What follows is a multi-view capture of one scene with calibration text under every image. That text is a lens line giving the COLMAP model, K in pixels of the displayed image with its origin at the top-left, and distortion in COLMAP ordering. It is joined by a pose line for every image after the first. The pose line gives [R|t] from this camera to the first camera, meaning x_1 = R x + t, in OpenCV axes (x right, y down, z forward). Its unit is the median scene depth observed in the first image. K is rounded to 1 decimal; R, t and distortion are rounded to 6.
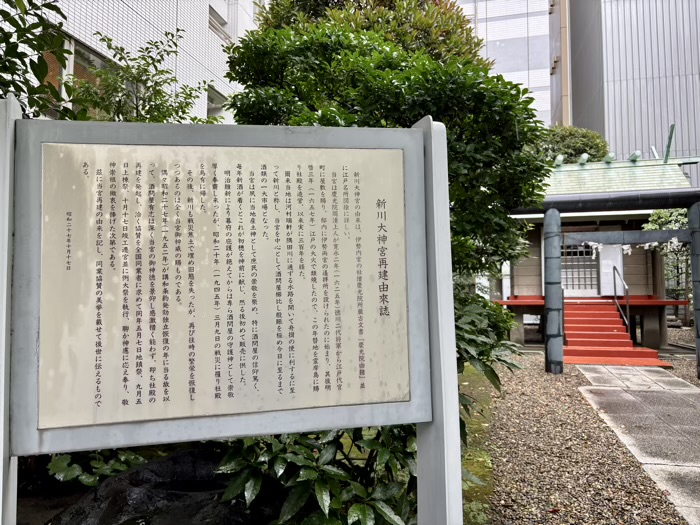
lens RADIAL K [[519.6, 0, 350.0], [0, 519.6, 262.5], [0, 0, 1]] dist [0.076248, -0.093483]
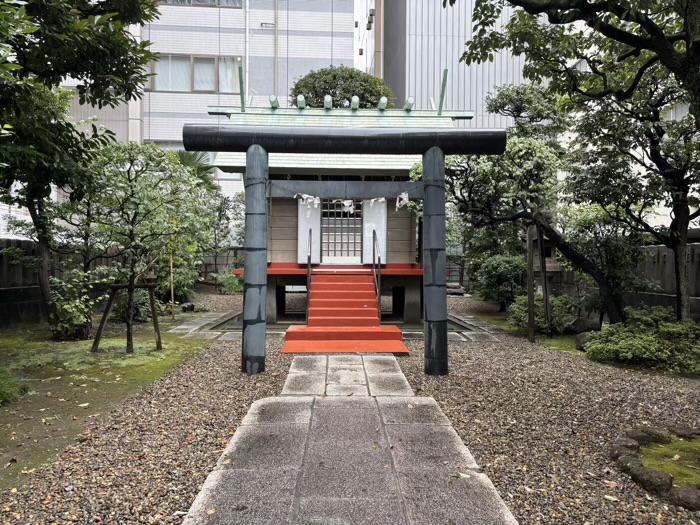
lens RADIAL K [[519.6, 0, 350.0], [0, 519.6, 262.5], [0, 0, 1]] dist [0.076248, -0.093483]
pose [[0.957078, 0.007245, 0.289741, 0.212074], [-0.027868, 0.997356, 0.067117, 0.004006], [-0.288489, -0.072311, 0.954749, 0.193443]]
